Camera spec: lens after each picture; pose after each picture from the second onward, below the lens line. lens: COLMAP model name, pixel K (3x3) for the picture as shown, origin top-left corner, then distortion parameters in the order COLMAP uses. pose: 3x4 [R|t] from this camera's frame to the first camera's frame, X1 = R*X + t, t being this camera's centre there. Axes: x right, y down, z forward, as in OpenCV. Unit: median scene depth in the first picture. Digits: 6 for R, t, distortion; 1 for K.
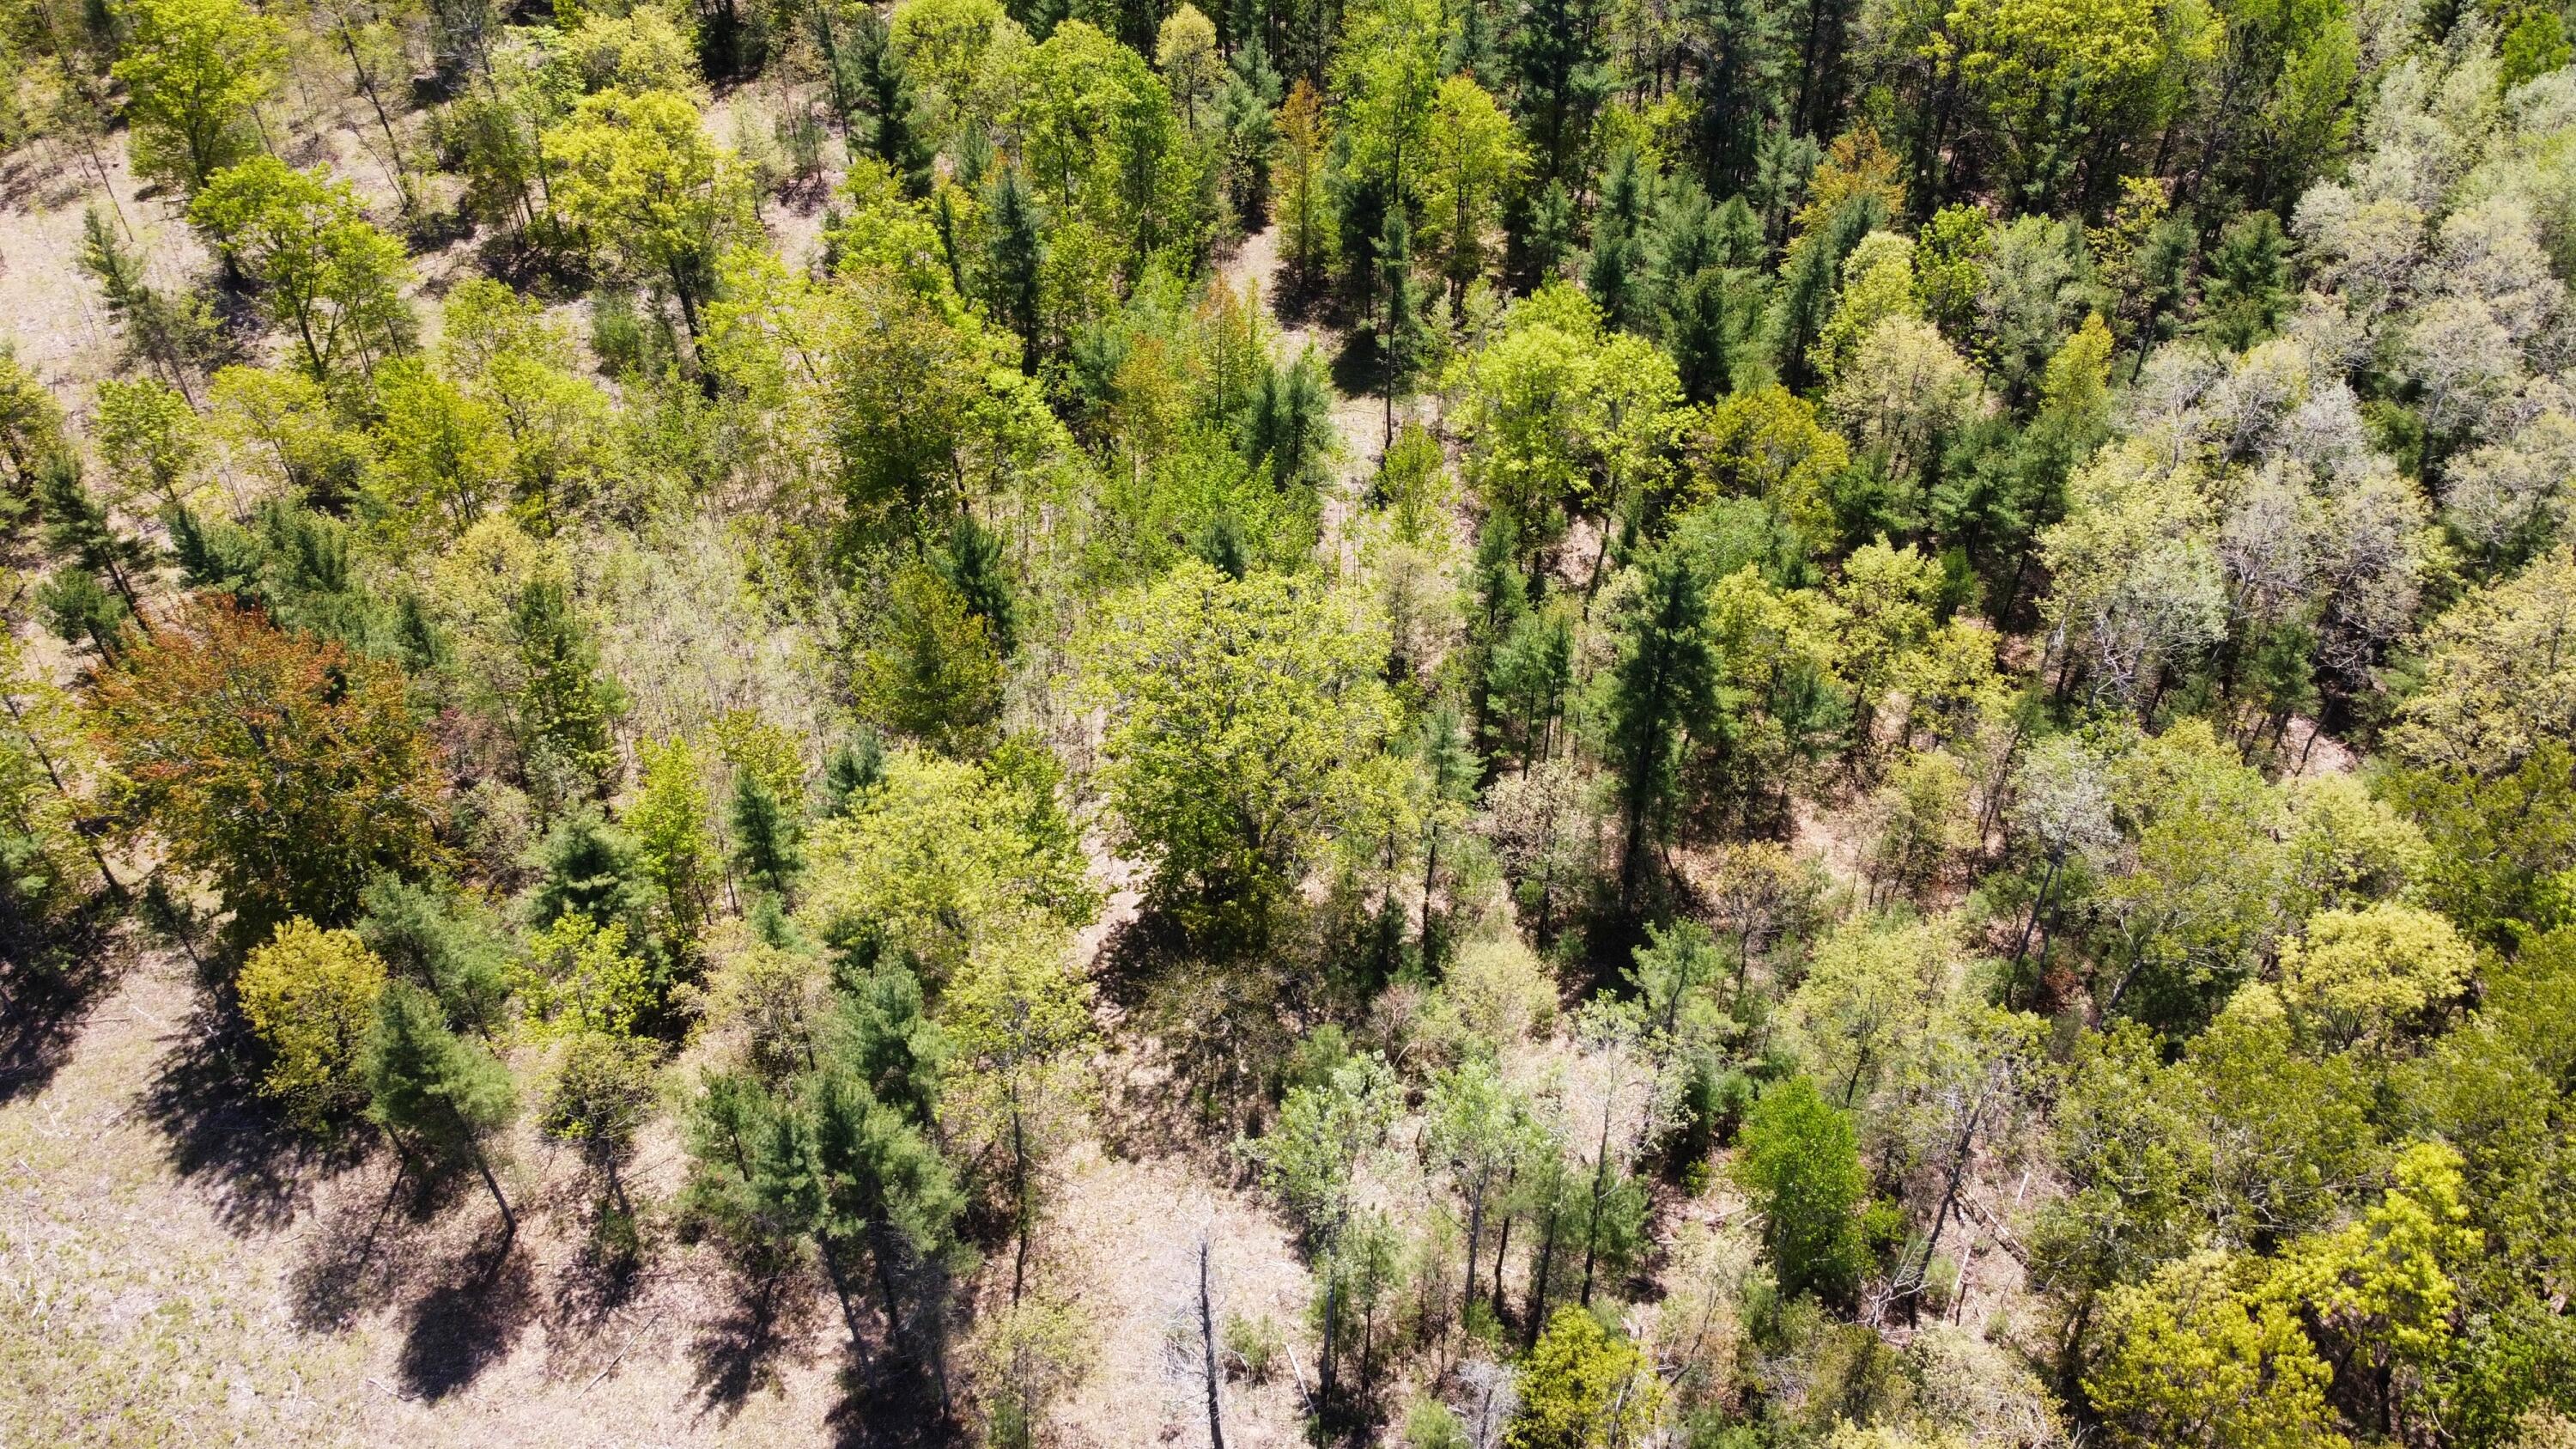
lens RADIAL K [[1952.7, 0, 1291.9], [0, 1952.7, 710.8], [0, 0, 1]] dist [-0.004007, -0.001909]
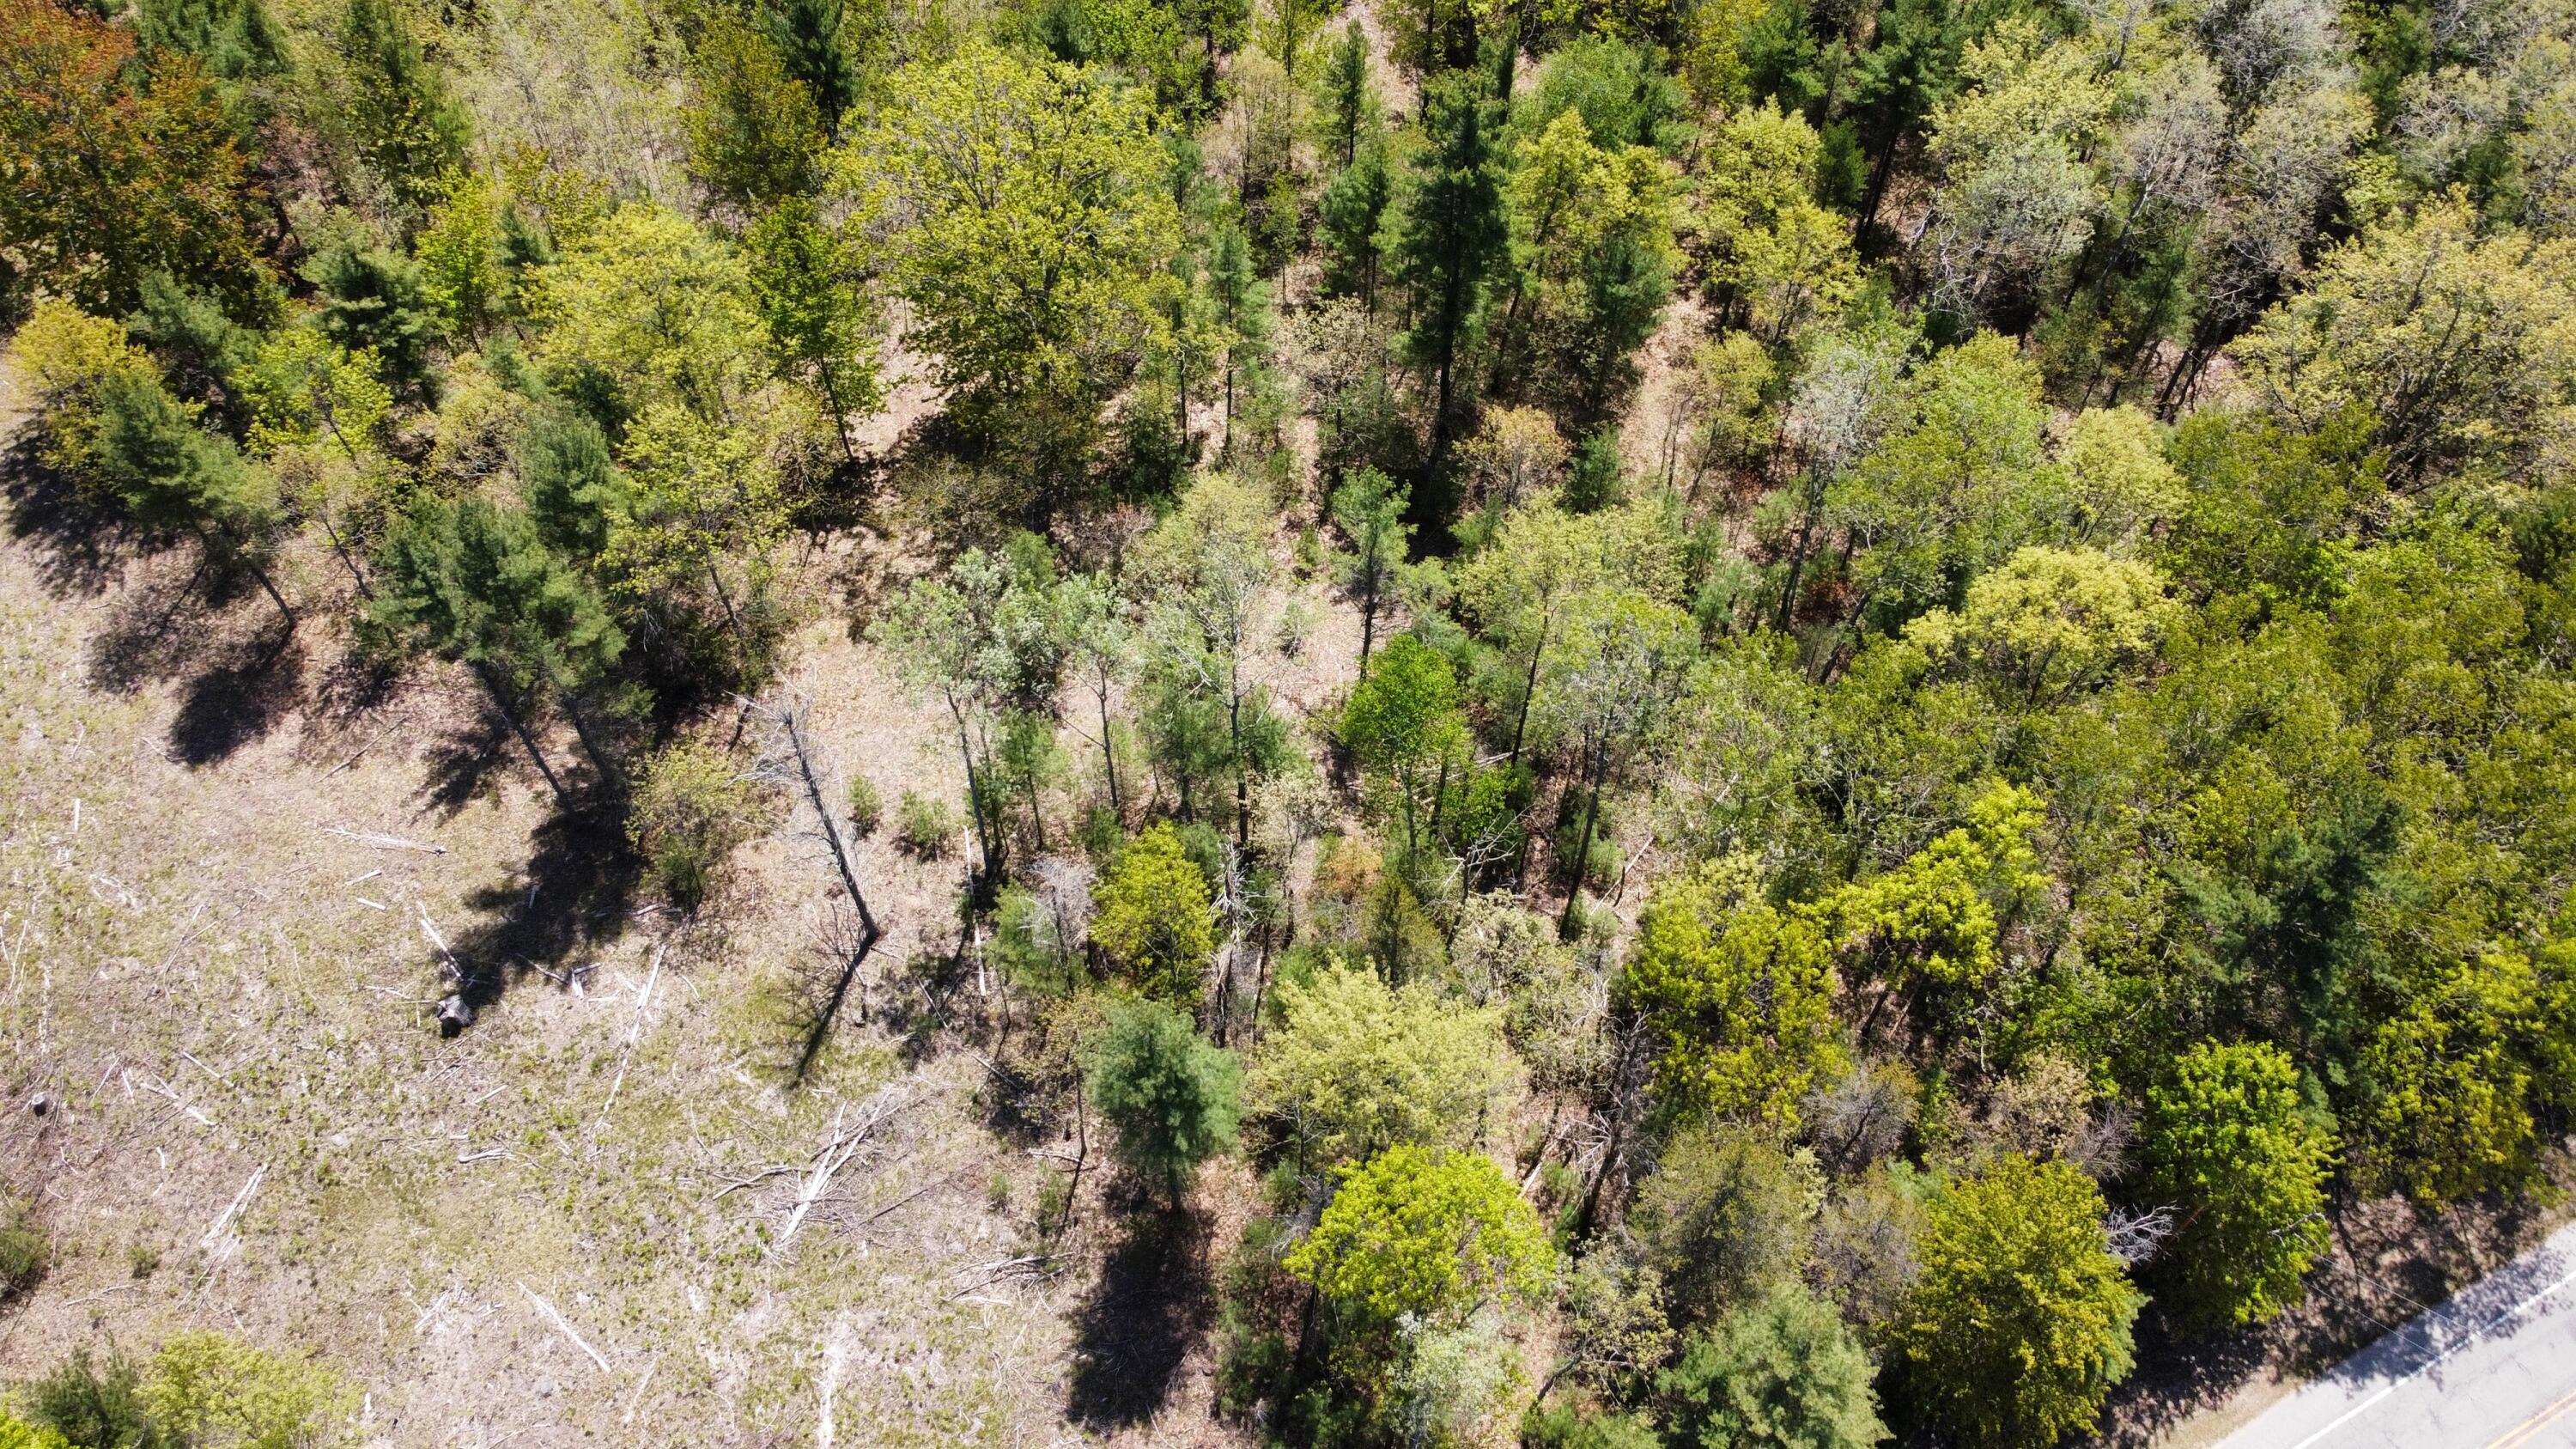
lens RADIAL K [[1952.7, 0, 1289.8], [0, 1952.7, 719.6], [0, 0, 1]] dist [-0.004007, -0.001909]
pose [[0.986455, 0.138540, -0.087826, 0.243311], [-0.113942, 0.963890, 0.240695, -0.003760], [0.118001, -0.227427, 0.966619, 0.020523]]
